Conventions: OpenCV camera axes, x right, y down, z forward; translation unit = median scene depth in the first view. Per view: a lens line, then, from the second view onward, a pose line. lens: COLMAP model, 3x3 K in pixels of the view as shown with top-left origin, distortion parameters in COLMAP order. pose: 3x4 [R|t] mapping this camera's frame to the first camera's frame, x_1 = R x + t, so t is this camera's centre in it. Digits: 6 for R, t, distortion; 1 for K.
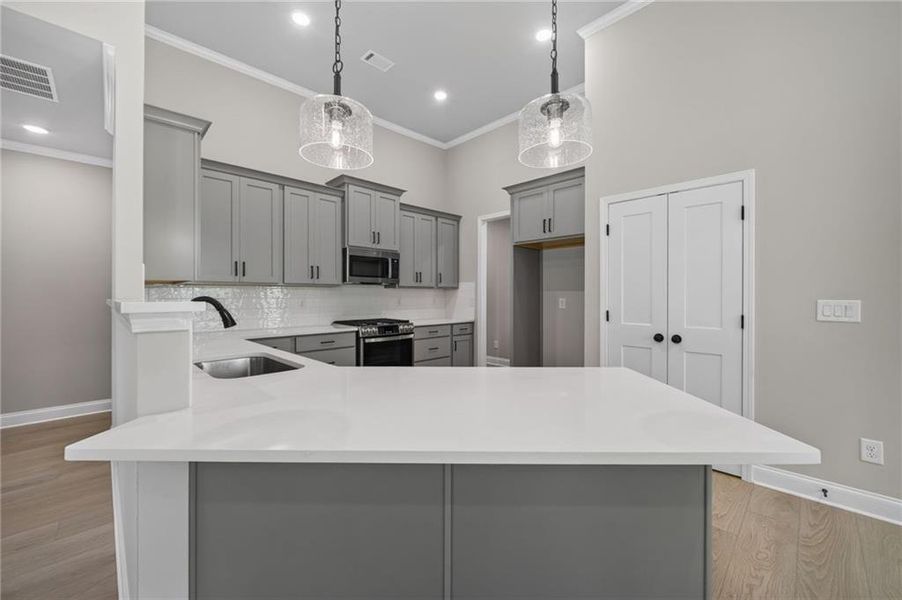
lens RADIAL K [[360.5, 0, 454.3], [0, 360.5, 296.5], [0, 0, 1]] dist [0.003034, 0.000195]
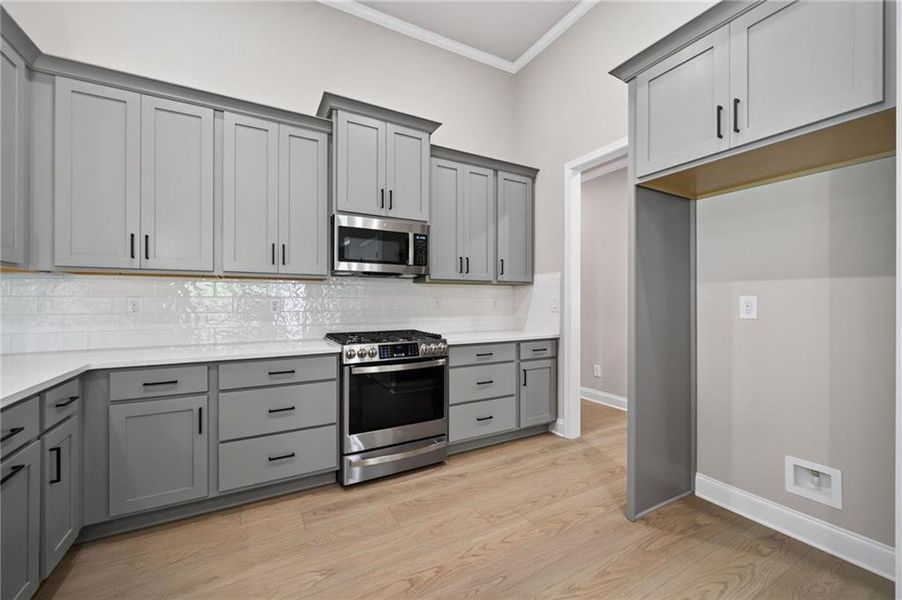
lens RADIAL K [[362.0, 0, 450.2], [0, 362.0, 301.7], [0, 0, 1]] dist [-0.000517, -0.000084]
pose [[0.962875, -0.000107, -0.269947, 0.049257], [-0.000225, 0.999999, -0.001200, 0.011337], [0.269947, 0.001216, 0.962874, 0.407947]]
